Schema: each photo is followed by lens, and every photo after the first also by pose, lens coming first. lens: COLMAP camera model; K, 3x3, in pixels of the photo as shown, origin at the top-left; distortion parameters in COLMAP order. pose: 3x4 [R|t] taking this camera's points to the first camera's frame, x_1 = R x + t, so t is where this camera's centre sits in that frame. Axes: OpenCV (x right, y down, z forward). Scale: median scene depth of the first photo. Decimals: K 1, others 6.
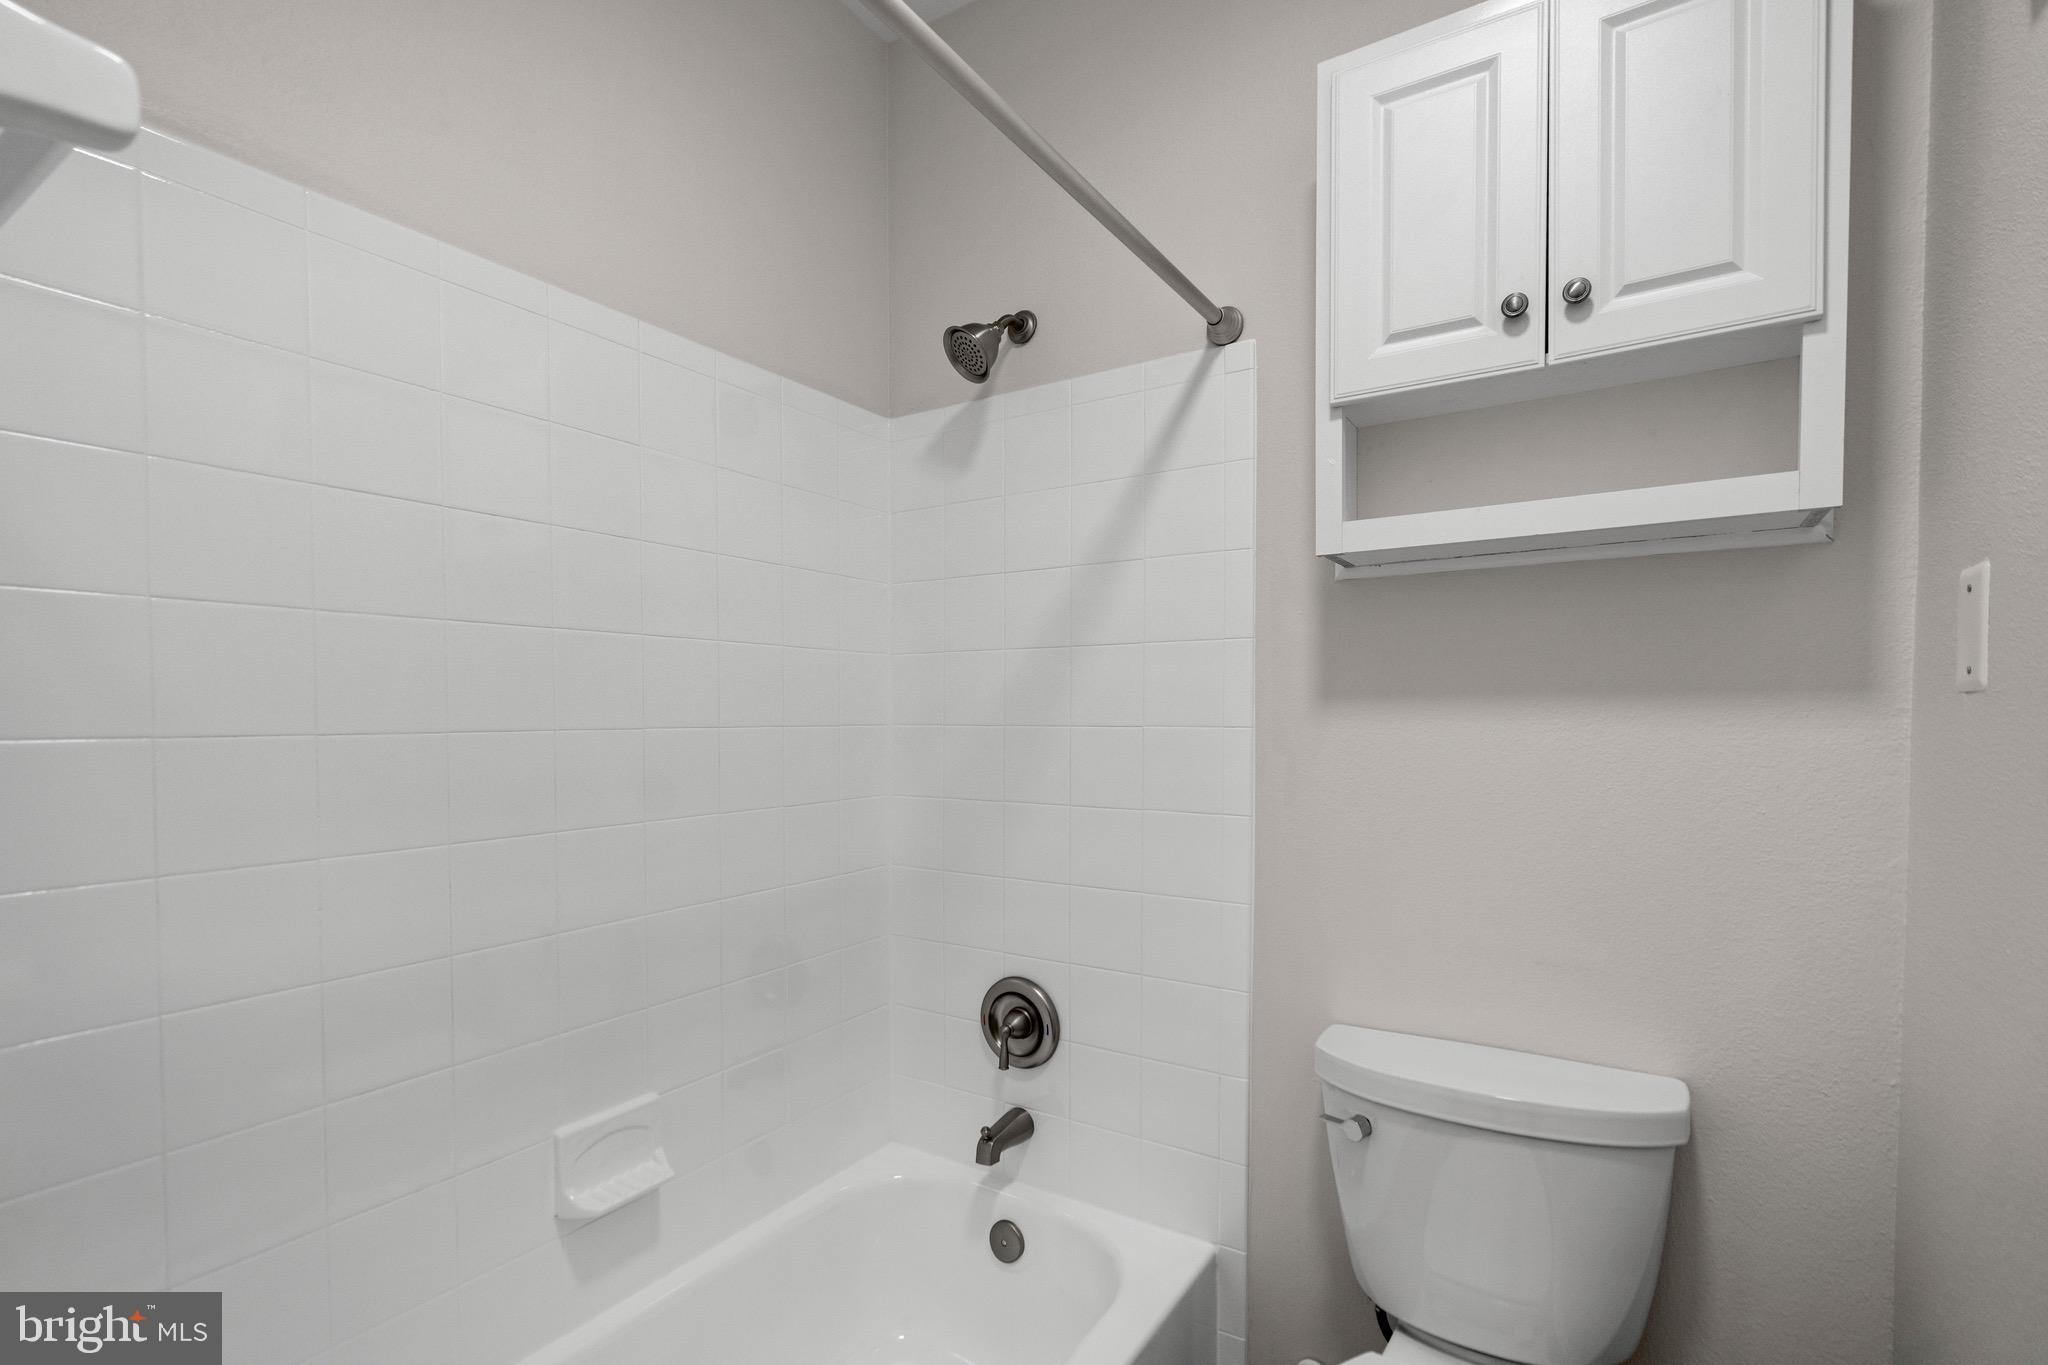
lens RADIAL K [[941.5, 0, 1024.2], [0, 941.5, 721.4], [0, 0, 1]] dist [0.003291, 0.000398]
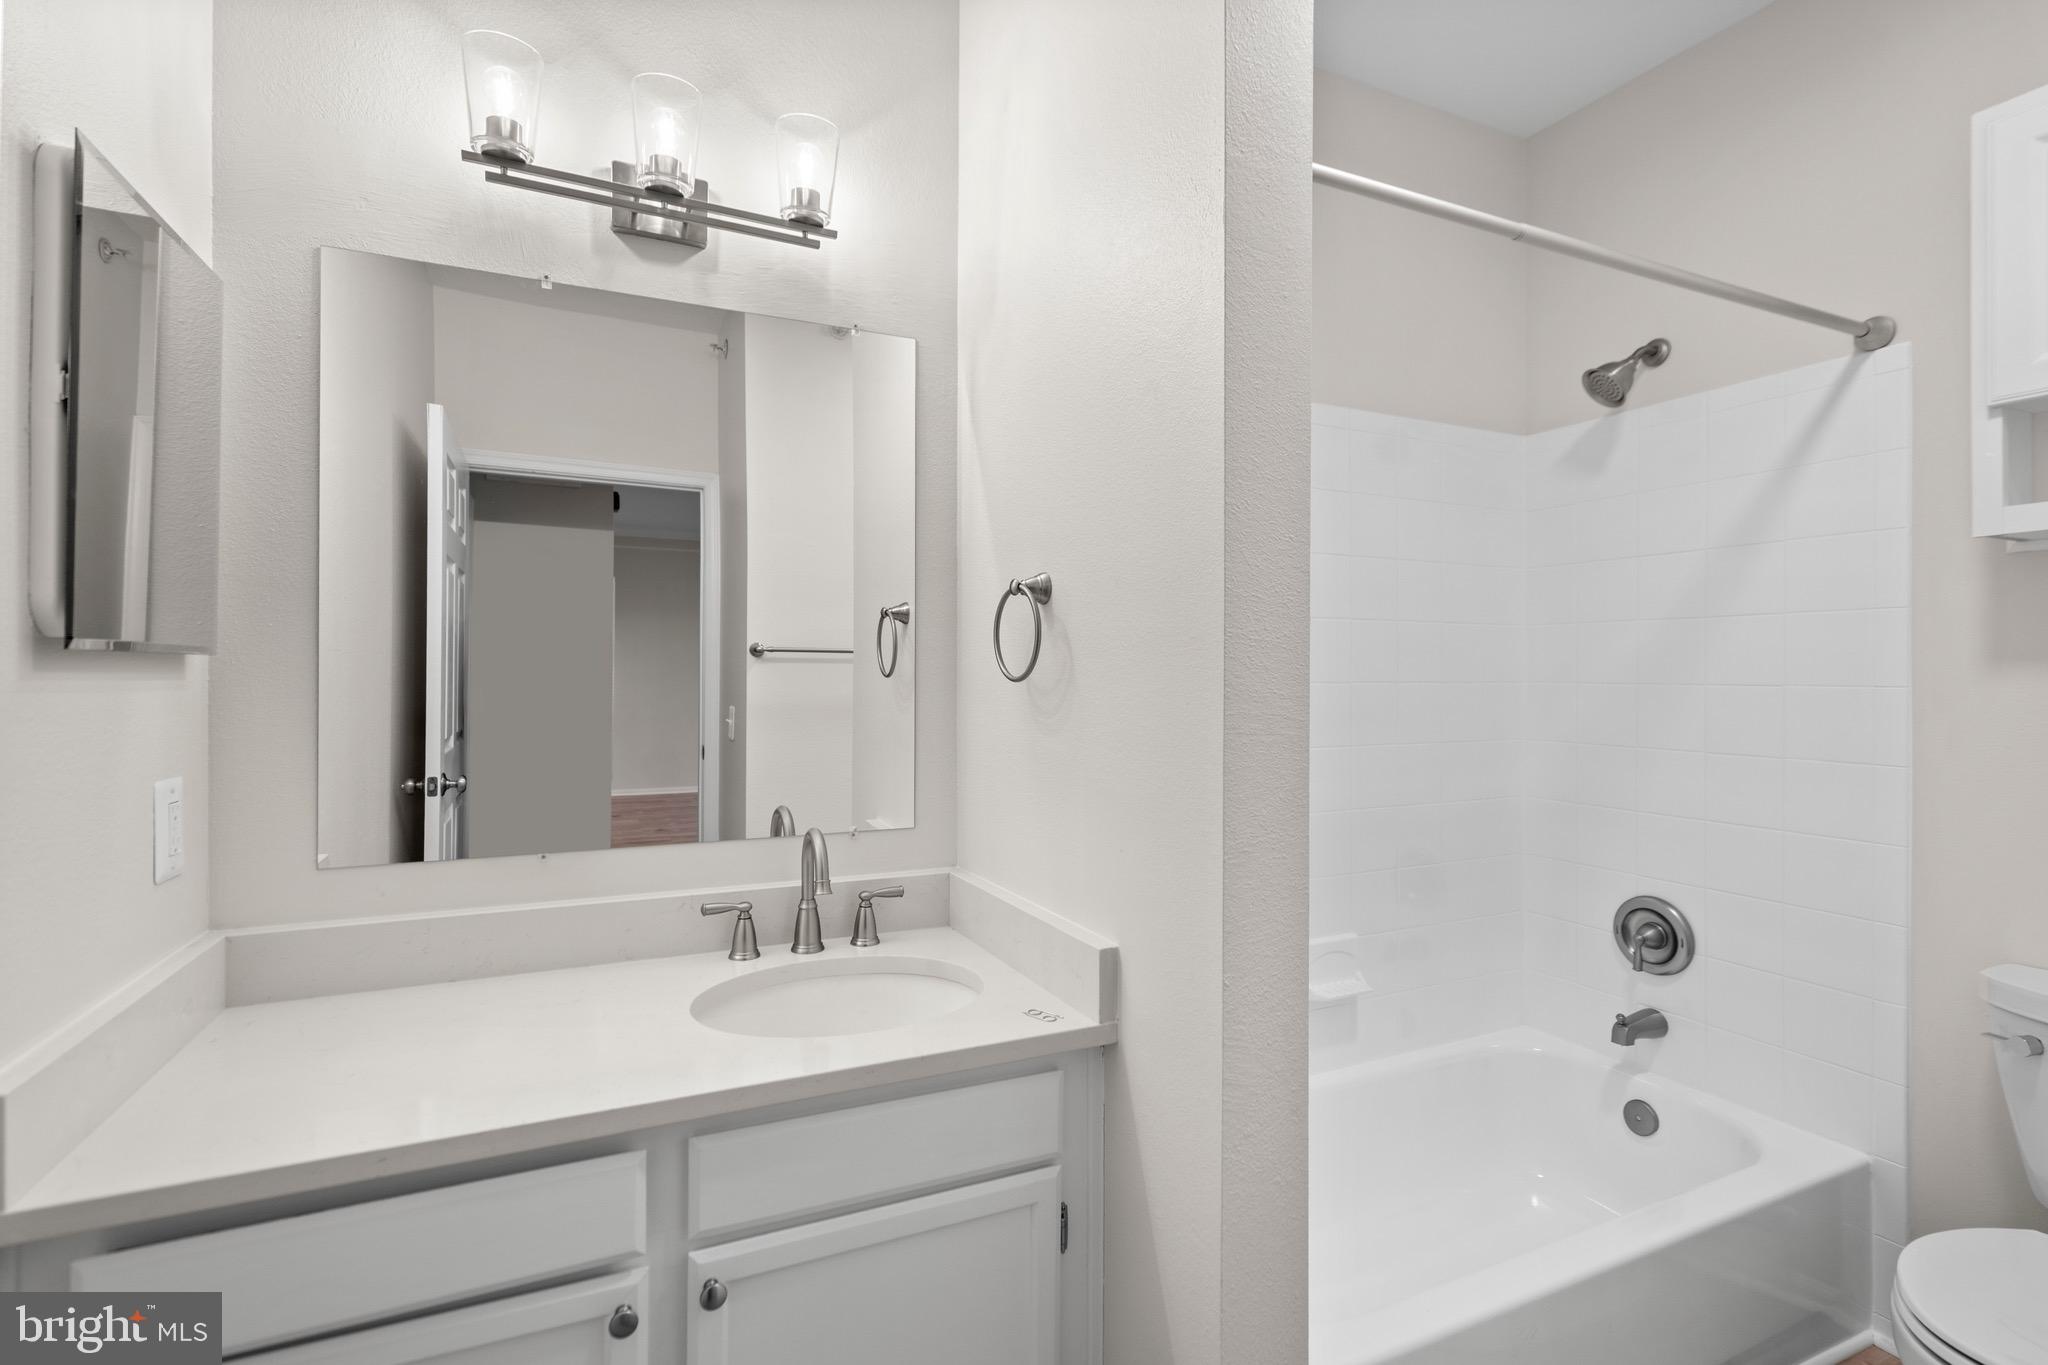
lens RADIAL K [[941.5, 0, 1028.6], [0, 941.5, 662.5], [0, 0, 1]] dist [0.003291, 0.000398]
pose [[0.844204, -0.000493, -0.536022, -0.033127], [-0.009801, 0.999818, -0.016356, 0.004323], [0.535933, 0.019061, 0.844045, -0.442575]]
